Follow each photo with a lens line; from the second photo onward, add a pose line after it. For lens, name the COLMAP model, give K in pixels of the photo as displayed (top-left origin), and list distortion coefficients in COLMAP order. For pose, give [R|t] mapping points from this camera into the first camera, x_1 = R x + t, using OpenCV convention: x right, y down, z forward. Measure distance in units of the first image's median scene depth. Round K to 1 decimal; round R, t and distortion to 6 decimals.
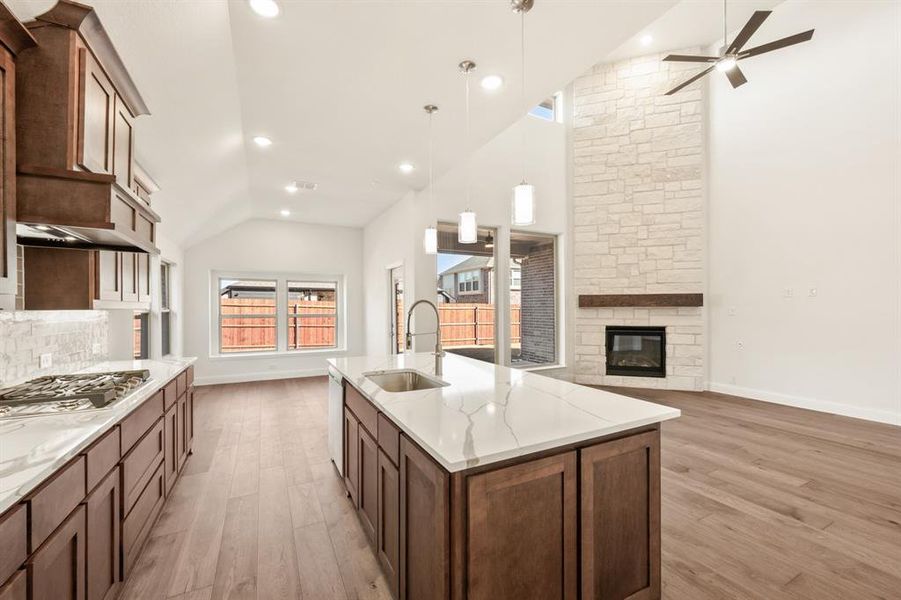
lens RADIAL K [[367.7, 0, 448.6], [0, 367.7, 306.5], [0, 0, 1]] dist [0.001194, 0.000256]
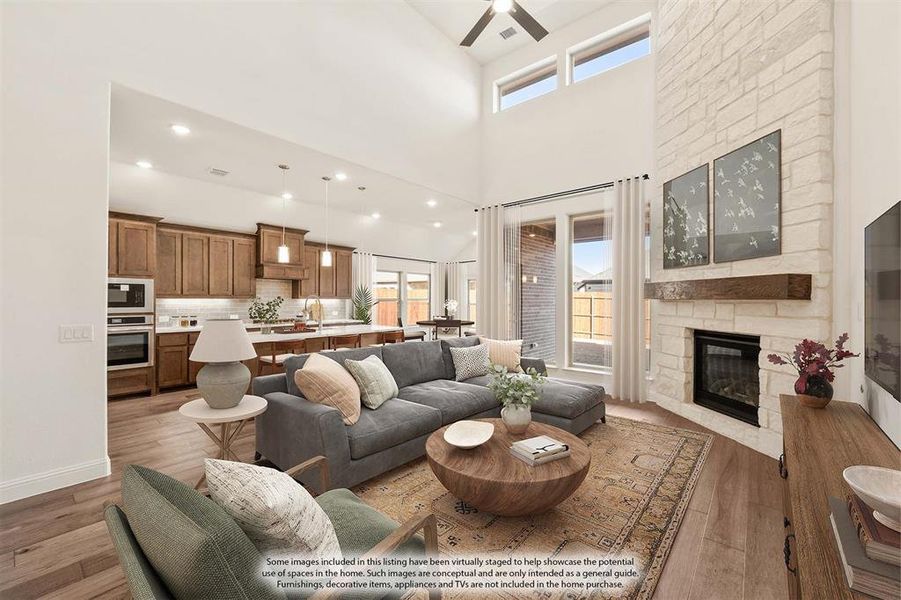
lens RADIAL K [[367.7, 0, 446.7], [0, 367.7, 300.5], [0, 0, 1]] dist [0.001194, 0.000256]
pose [[0.381329, 0.006237, -0.924418, 0.882332], [0.001439, 0.999972, 0.007341, -0.003512], [0.924438, -0.004130, 0.381310, 0.346694]]
